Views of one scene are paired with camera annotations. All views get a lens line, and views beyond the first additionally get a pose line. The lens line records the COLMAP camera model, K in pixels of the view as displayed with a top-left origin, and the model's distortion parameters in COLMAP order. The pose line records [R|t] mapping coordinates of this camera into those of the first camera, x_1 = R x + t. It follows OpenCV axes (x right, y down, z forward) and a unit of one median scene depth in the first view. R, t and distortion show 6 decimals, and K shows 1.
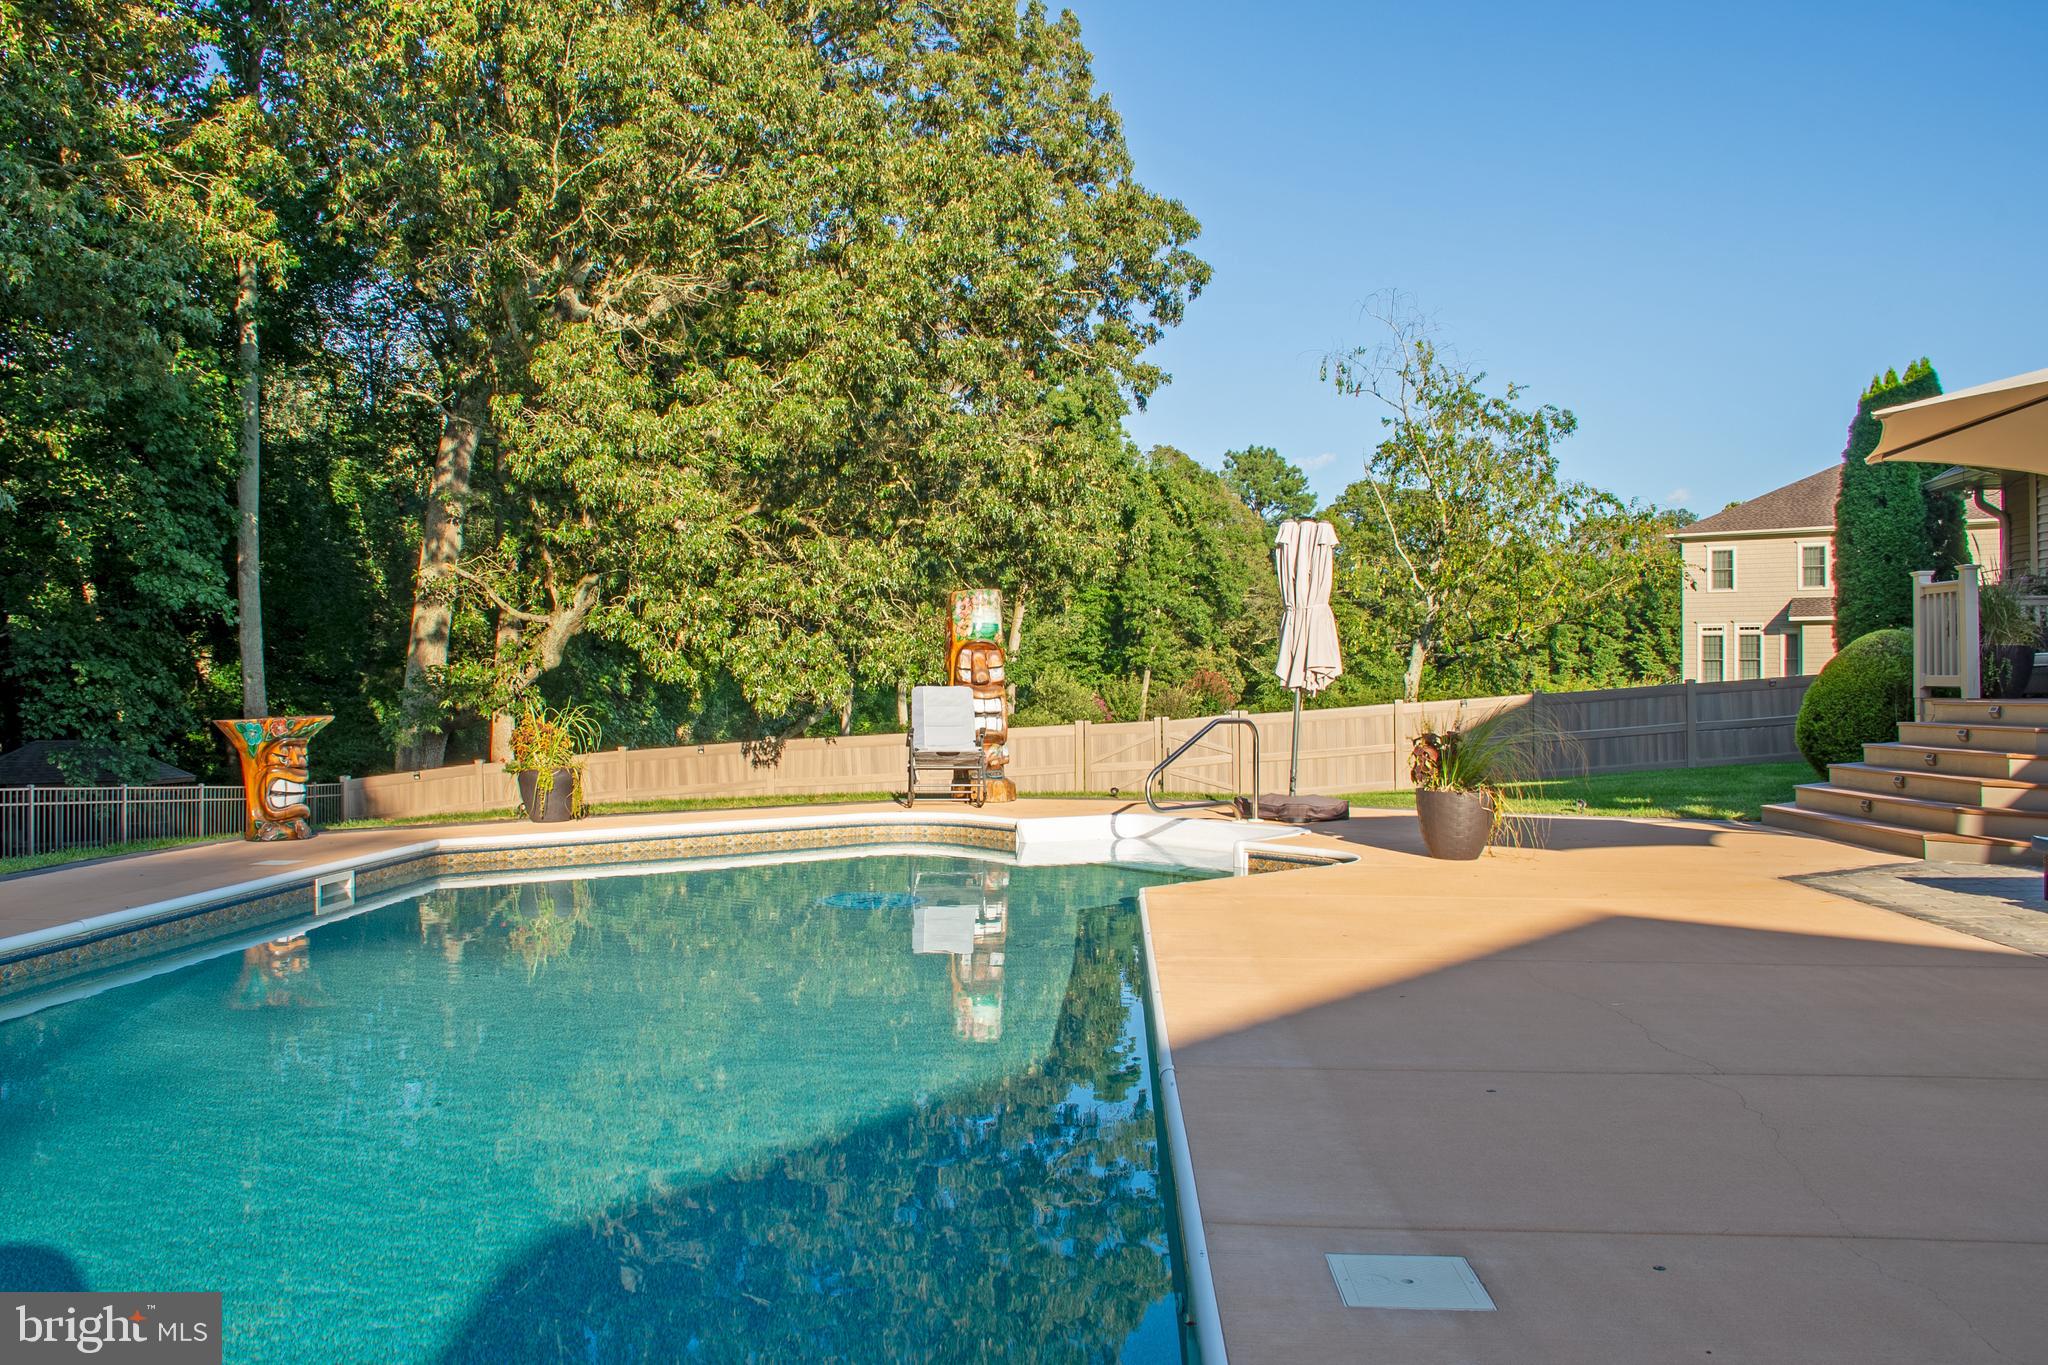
lens RADIAL K [[1608.6, 0, 1028.0], [0, 1608.6, 678.4], [0, 0, 1]] dist [-0.136901, 0.084830]
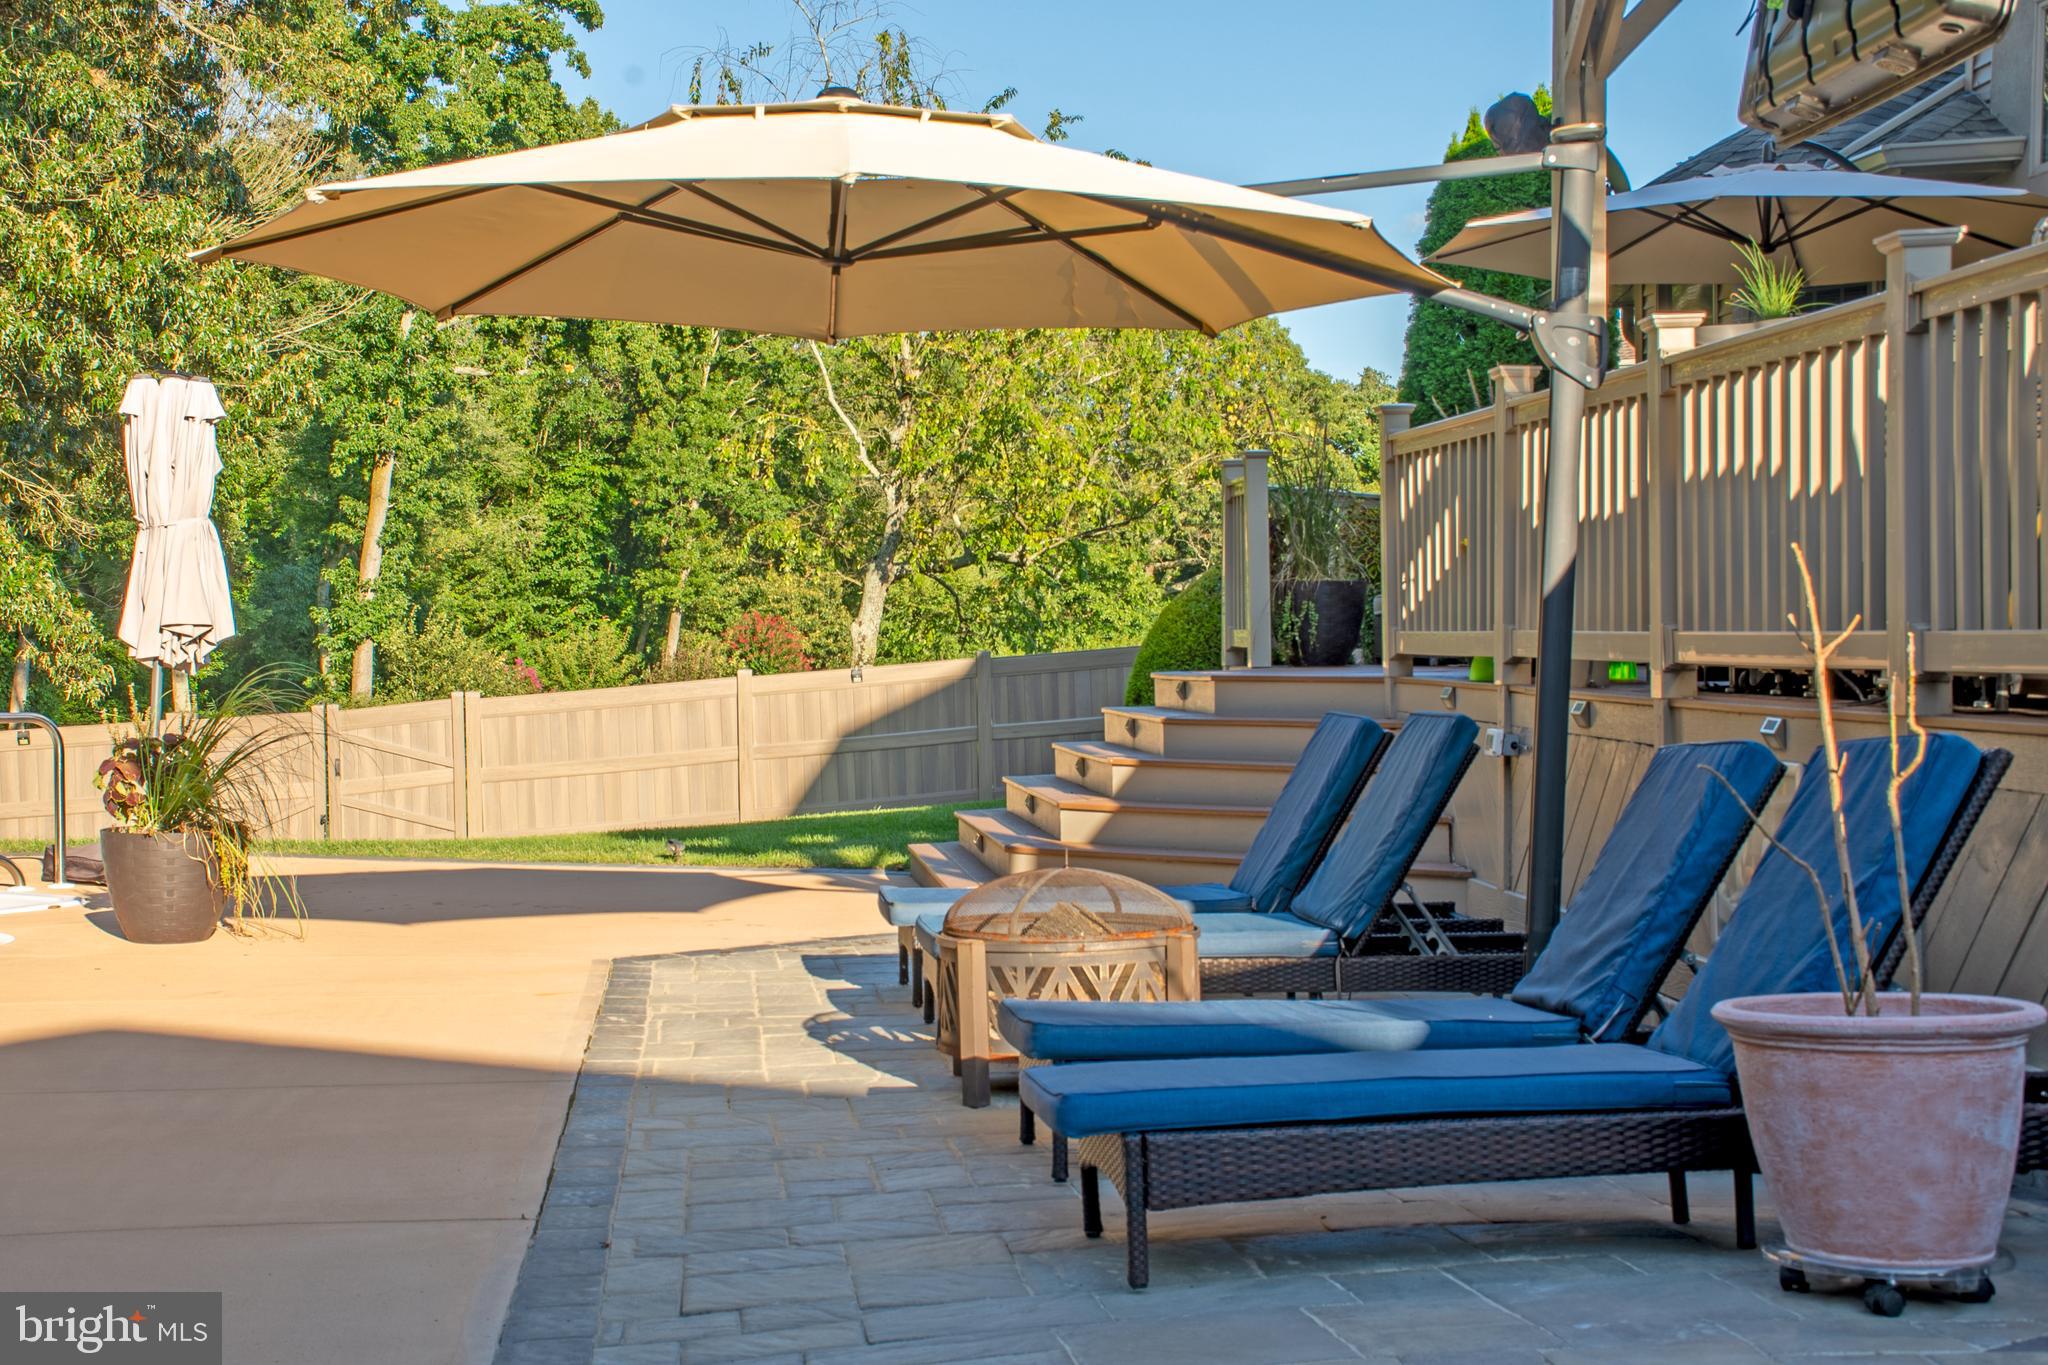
lens RADIAL K [[2943.7, 0, 1016.2], [0, 2943.7, 690.3], [0, 0, 1]] dist [0.233962, 0.000000]
pose [[0.988409, -0.012834, 0.151269, 0.129460], [0.009476, 0.999693, 0.022904, -0.002115], [-0.151517, -0.021205, 0.988227, -0.060143]]
